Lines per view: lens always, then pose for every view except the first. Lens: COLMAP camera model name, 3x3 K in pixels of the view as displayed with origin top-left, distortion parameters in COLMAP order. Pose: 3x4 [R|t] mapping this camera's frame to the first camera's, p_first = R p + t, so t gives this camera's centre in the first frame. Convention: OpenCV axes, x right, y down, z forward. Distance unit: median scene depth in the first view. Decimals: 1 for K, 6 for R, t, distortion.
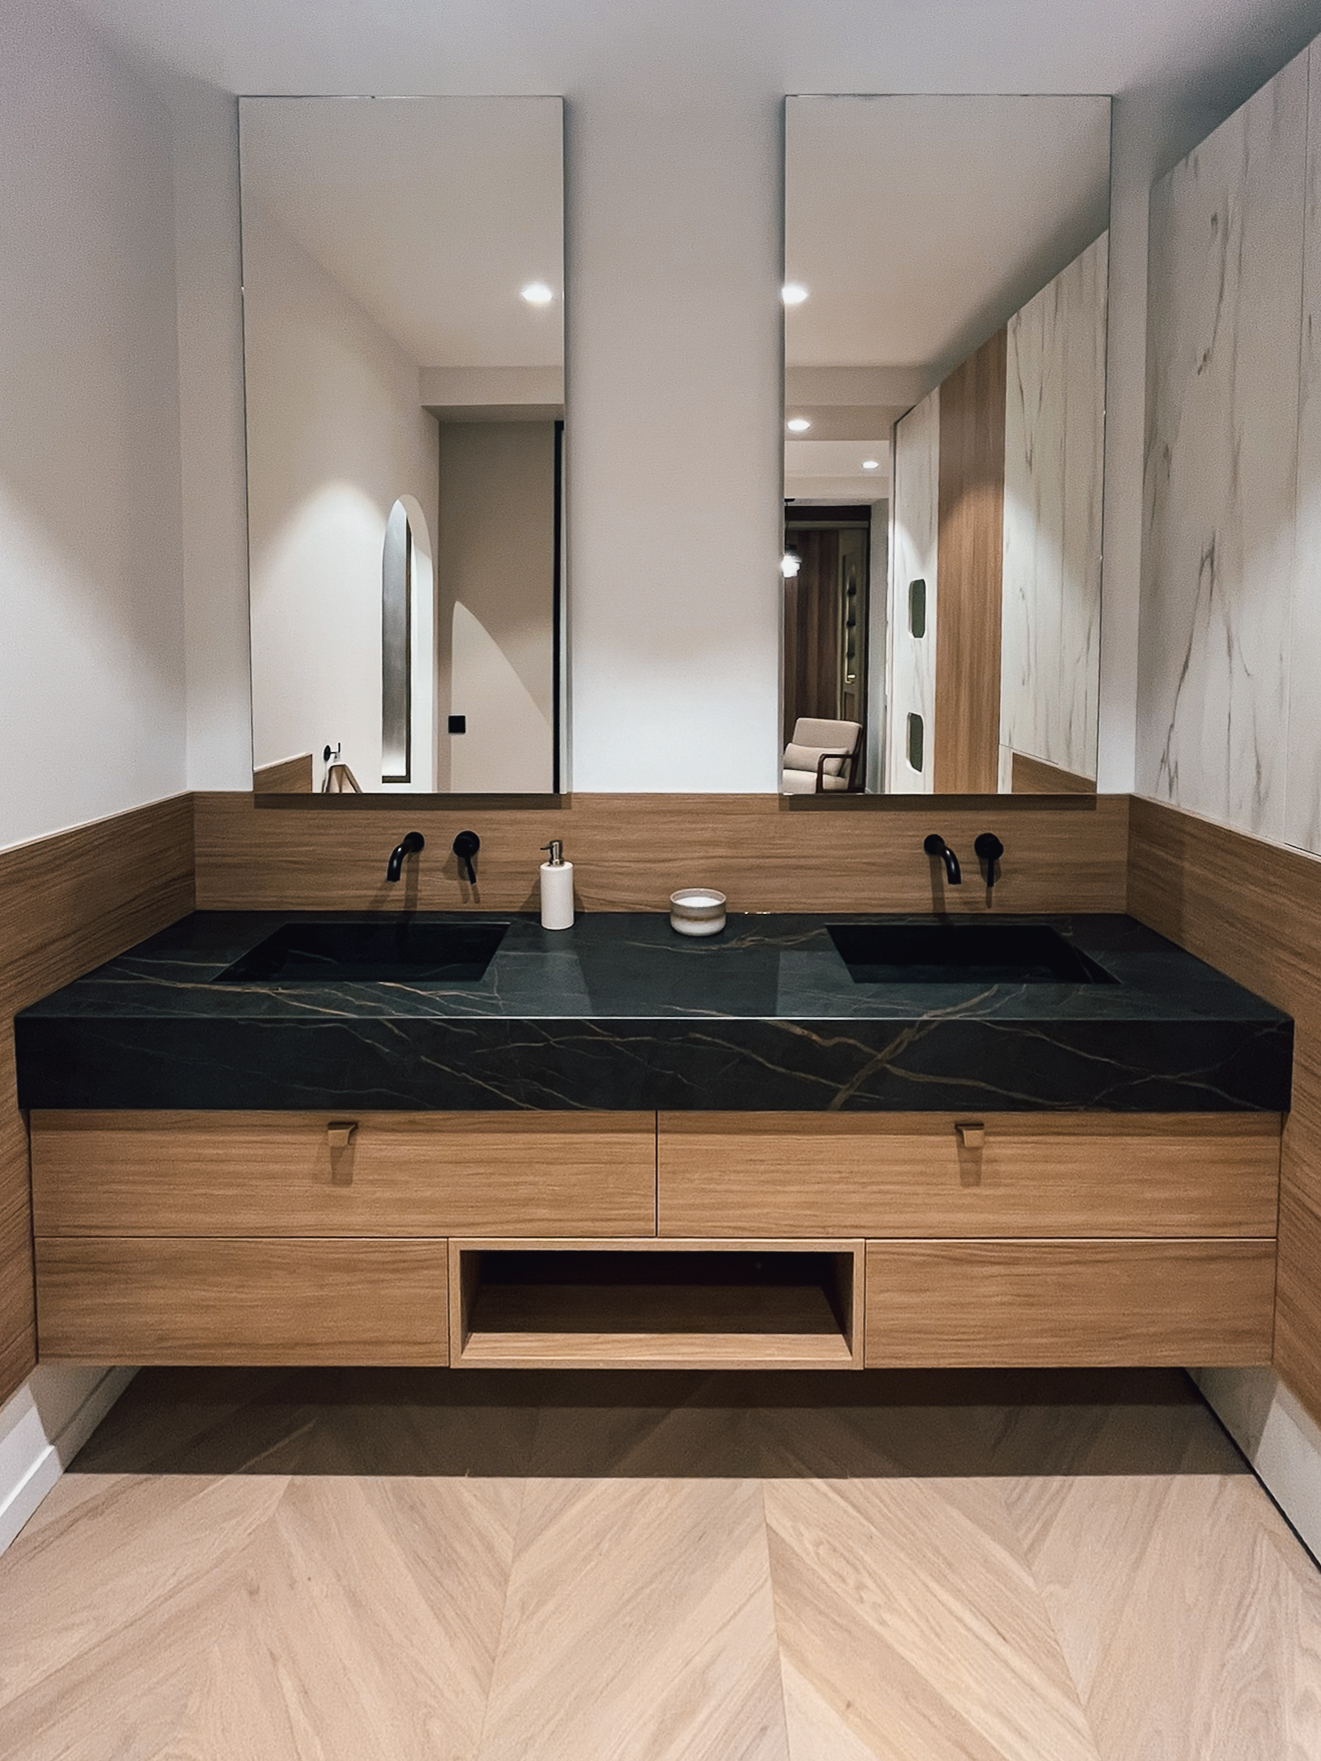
lens RADIAL K [[800.0, 0, 663.5], [0, 800.0, 670.1], [0, 0, 1]] dist [-0.001655, -0.000047]
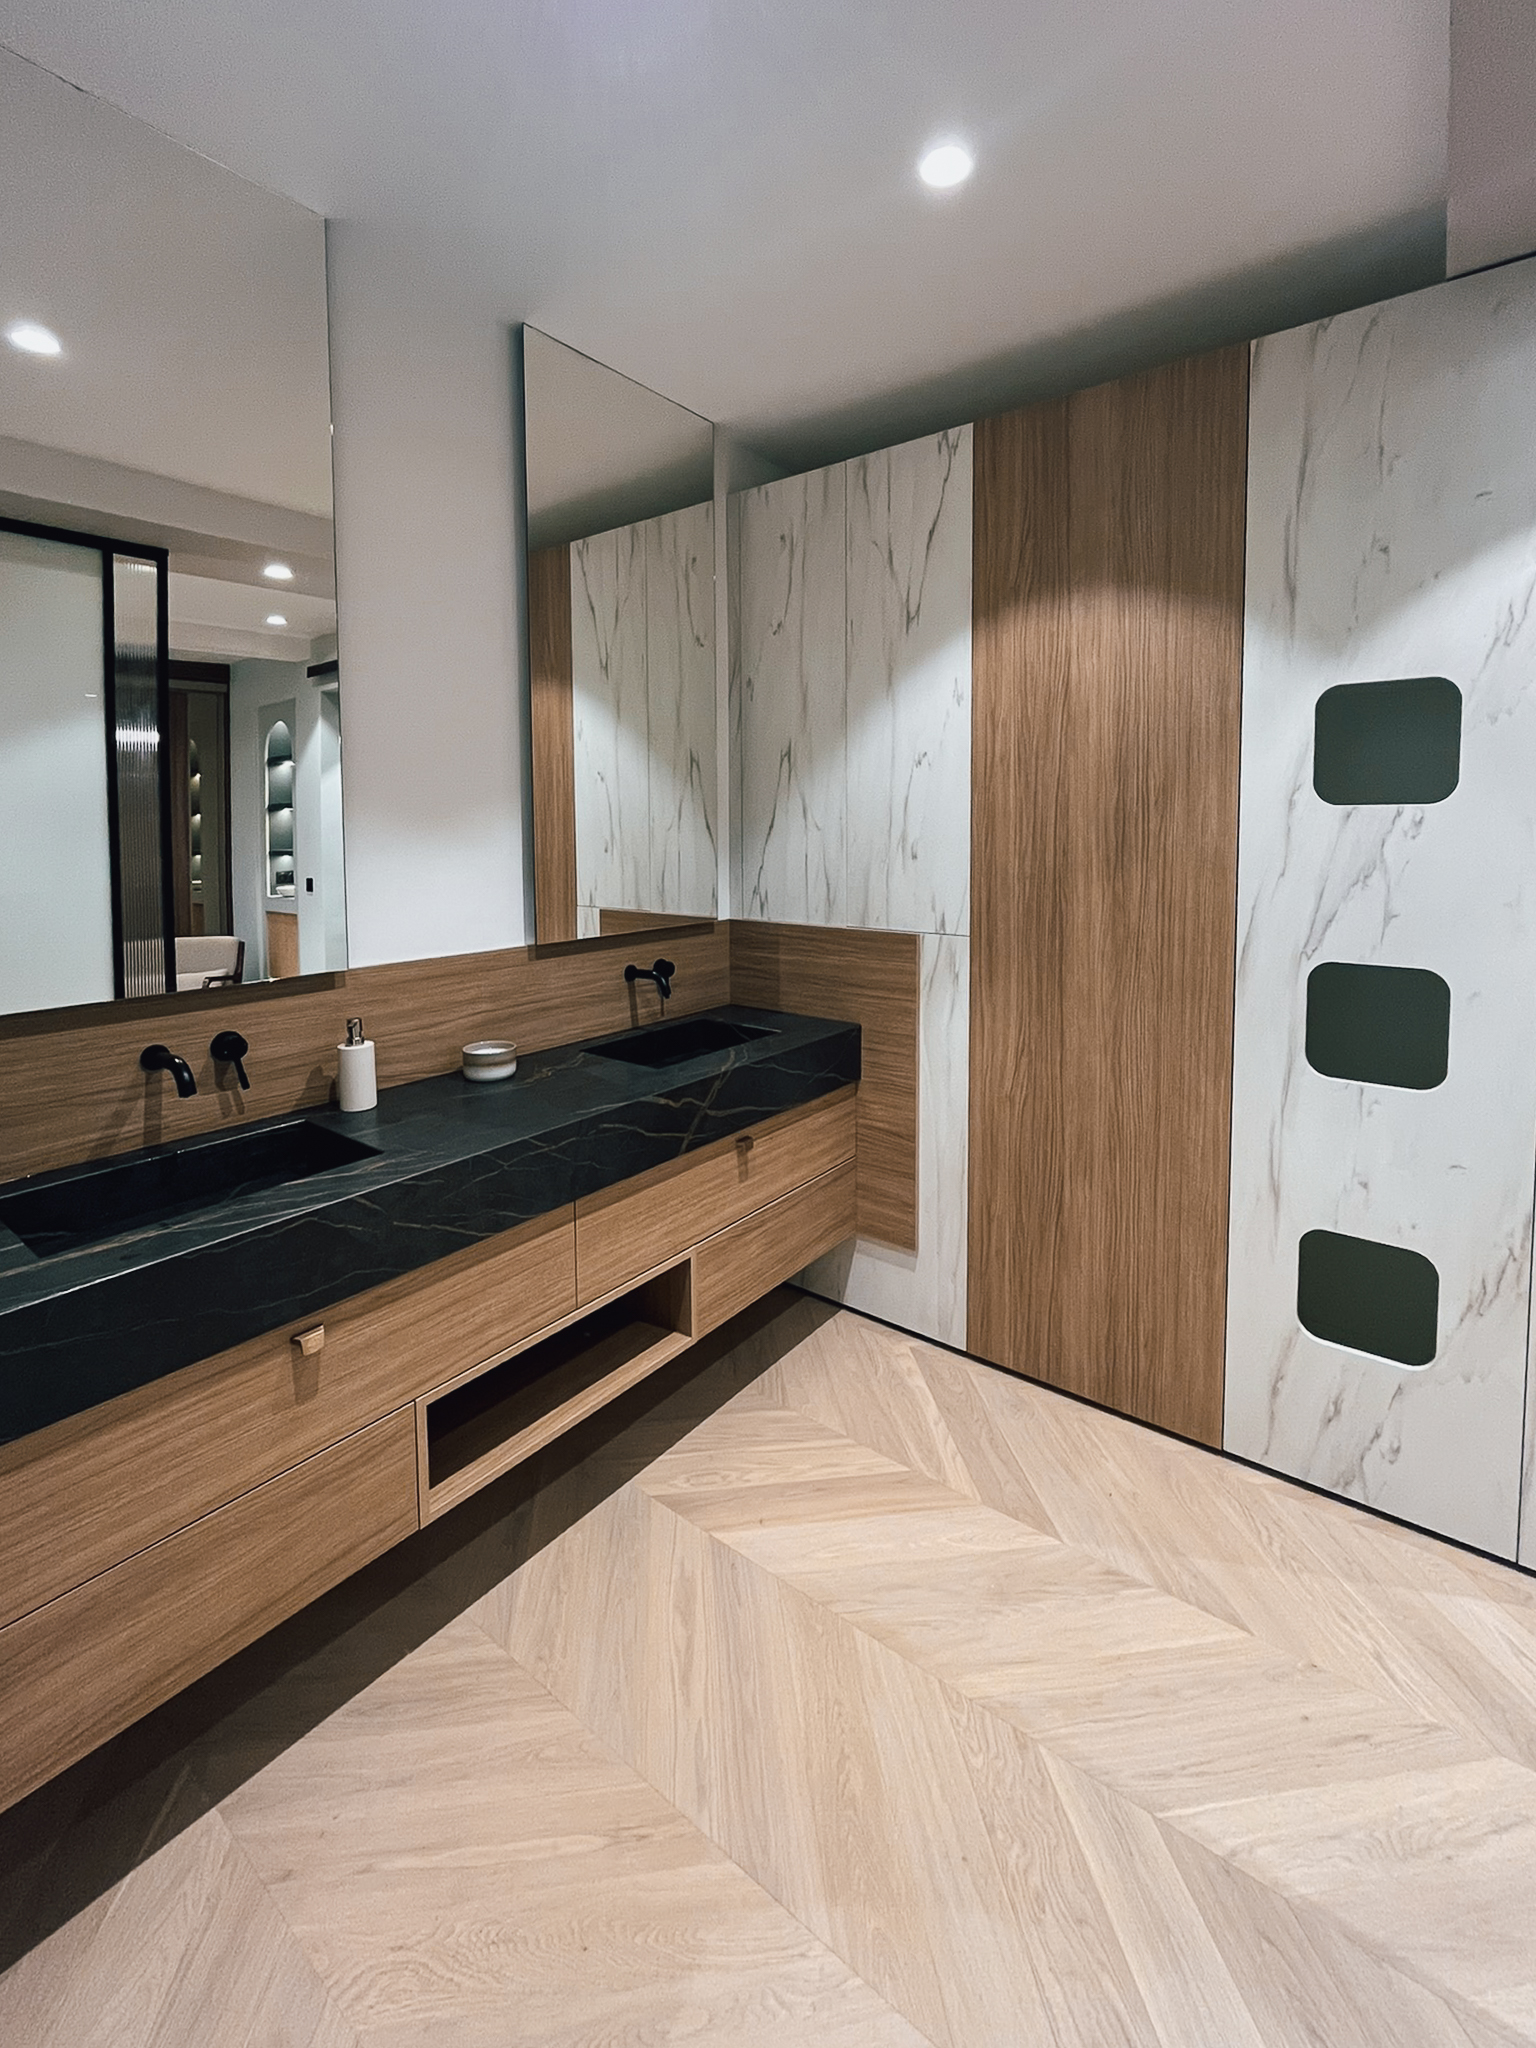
lens RADIAL K [[900.9, 0, 763.0], [0, 900.9, 875.1], [0, 0, 1]] dist [-0.001098, 0.000060]
pose [[0.610060, -0.047549, 0.790927, -0.816339], [0.042713, 0.998720, 0.027096, 0.045410], [-0.791203, 0.017252, 0.611310, -0.034938]]
